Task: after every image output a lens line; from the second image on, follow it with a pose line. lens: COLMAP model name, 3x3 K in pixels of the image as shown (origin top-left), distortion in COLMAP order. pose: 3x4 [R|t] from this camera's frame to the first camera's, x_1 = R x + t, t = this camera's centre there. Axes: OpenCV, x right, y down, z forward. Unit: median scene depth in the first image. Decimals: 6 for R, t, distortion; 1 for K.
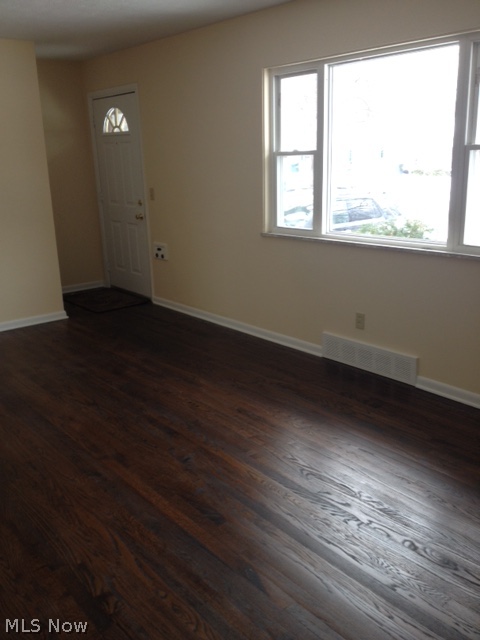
lens RADIAL K [[608.2, 0, 240.0], [0, 608.2, 320.0], [0, 0, 1]] dist [0.203899, -0.395045]
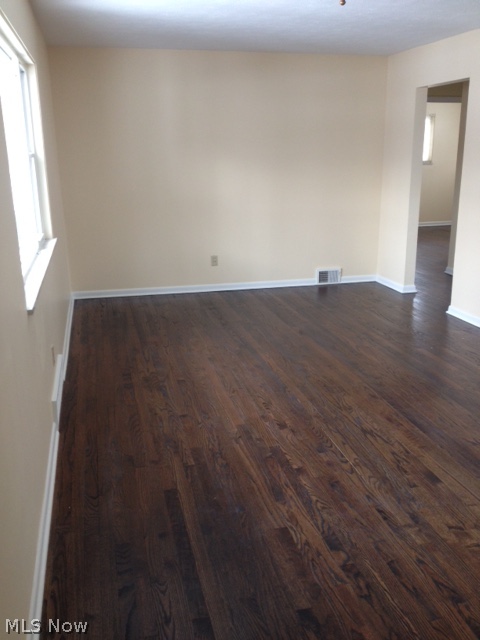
lens RADIAL K [[608.2, 0, 240.0], [0, 608.2, 320.0], [0, 0, 1]] dist [0.203899, -0.395045]
pose [[-0.904745, -0.080724, 0.418235, -0.437526], [0.142649, 0.867759, 0.476073, -0.457293], [-0.401358, 0.490385, -0.773585, 1.703861]]
